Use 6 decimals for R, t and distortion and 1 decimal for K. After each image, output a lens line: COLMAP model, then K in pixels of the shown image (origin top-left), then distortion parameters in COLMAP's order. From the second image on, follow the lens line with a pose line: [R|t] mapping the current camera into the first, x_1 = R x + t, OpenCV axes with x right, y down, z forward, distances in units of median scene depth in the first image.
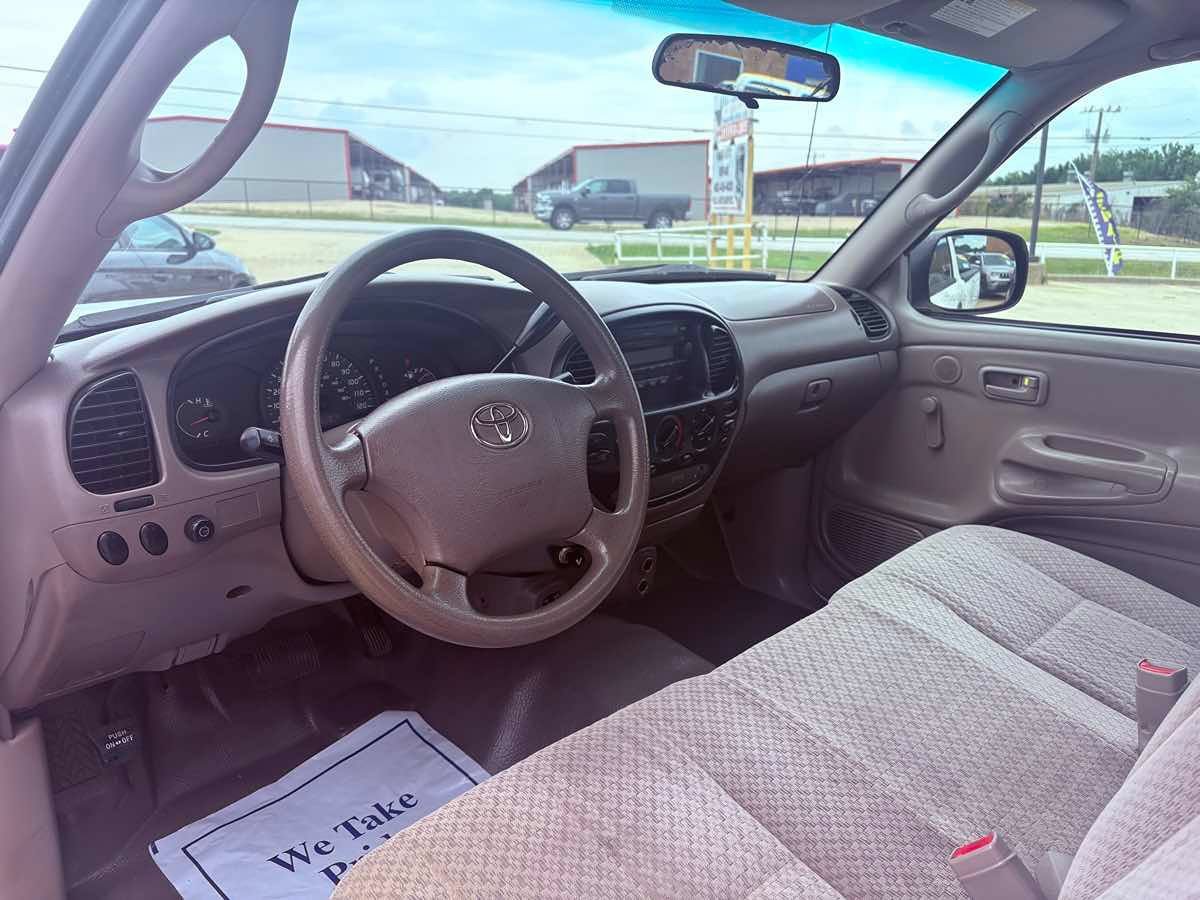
lens RADIAL K [[983.0, 0, 600.0], [0, 983.0, 450.0], [0, 0, 1]] dist [0.007988, 0.006940]
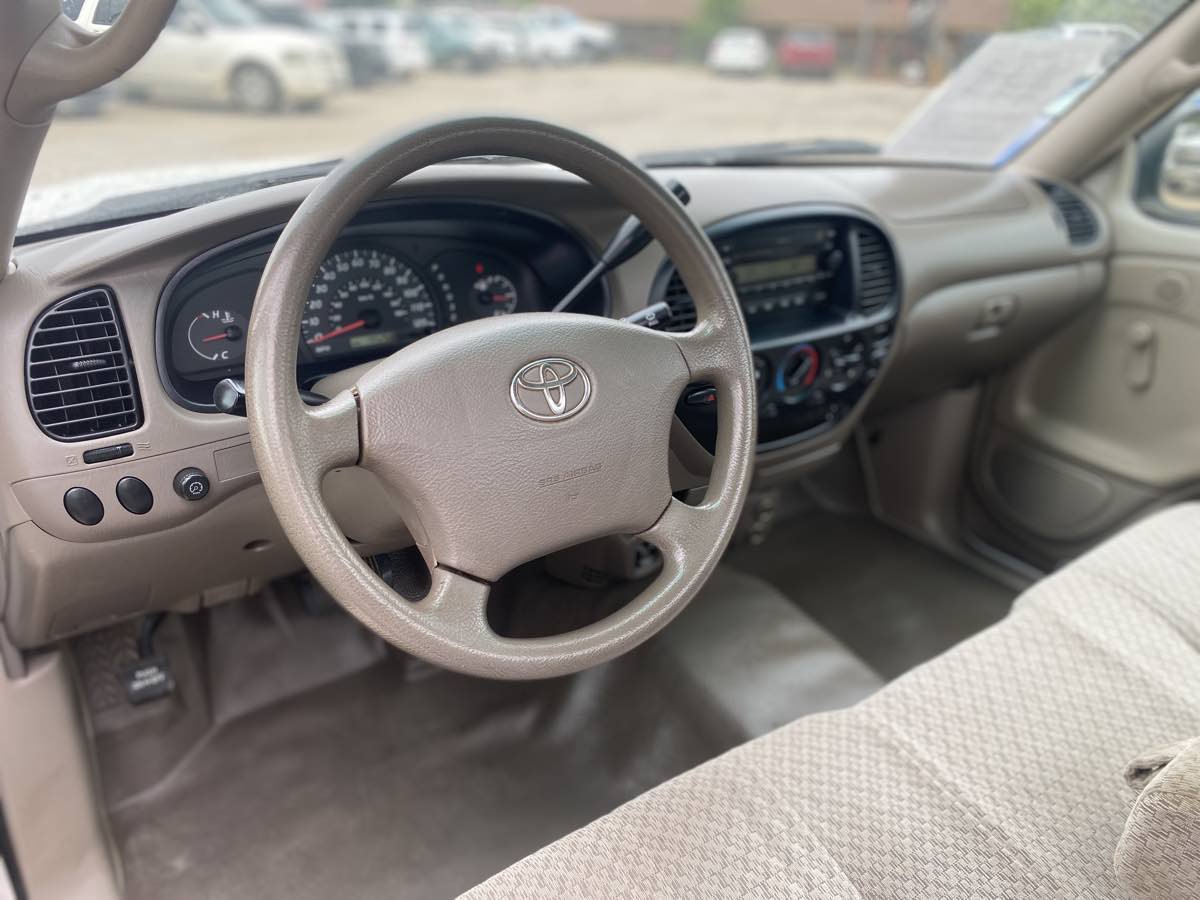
lens RADIAL K [[983.0, 0, 600.0], [0, 983.0, 450.0], [0, 0, 1]] dist [0.007988, 0.006940]
pose [[0.985756, 0.080945, -0.147419, 0.044478], [-0.058888, 0.987191, 0.148275, -0.082208], [0.157533, -0.137482, 0.977897, 0.229062]]
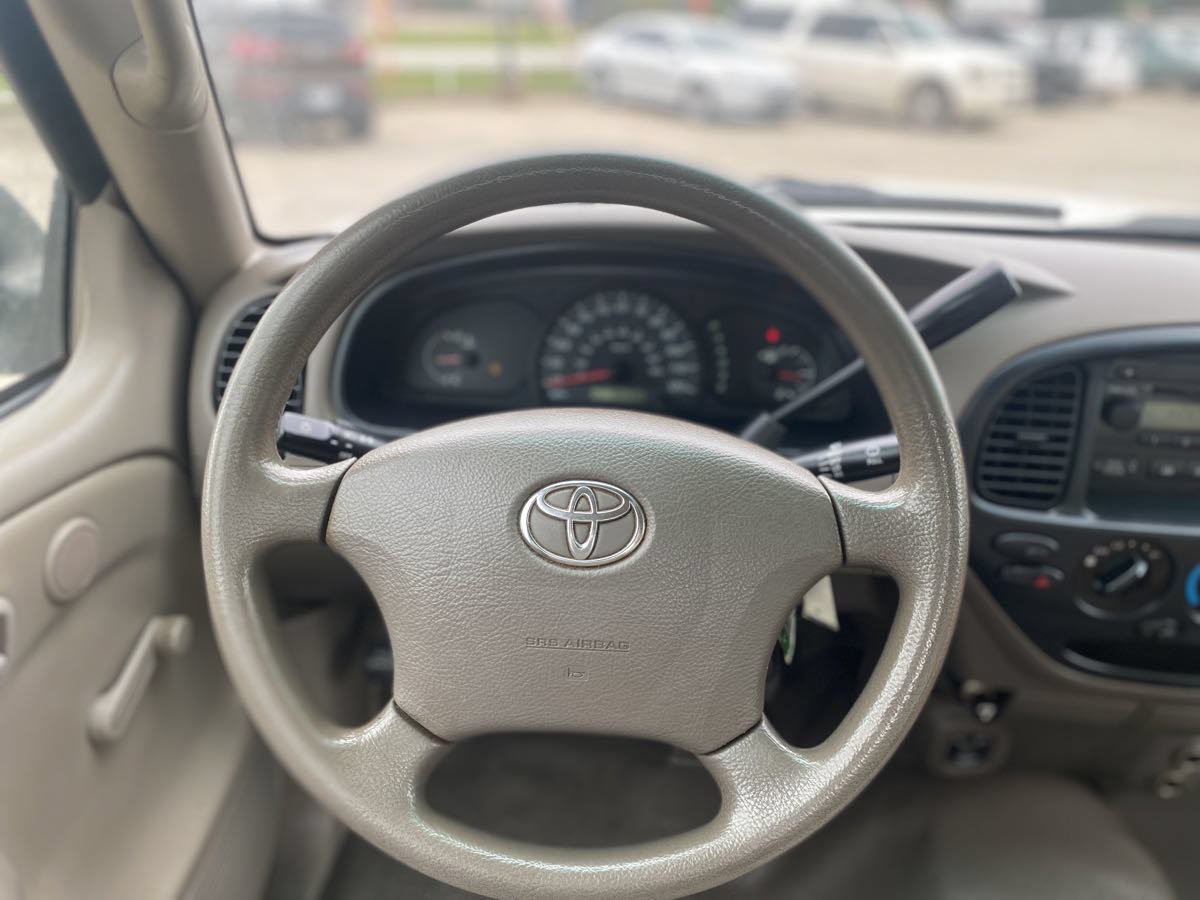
lens RADIAL K [[983.0, 0, 600.0], [0, 983.0, 450.0], [0, 0, 1]] dist [0.007988, 0.006940]
pose [[0.687509, 0.295984, -0.663118, 0.229696], [-0.203634, 0.955106, 0.215189, -0.163905], [0.697040, -0.012911, 0.716916, 0.530063]]
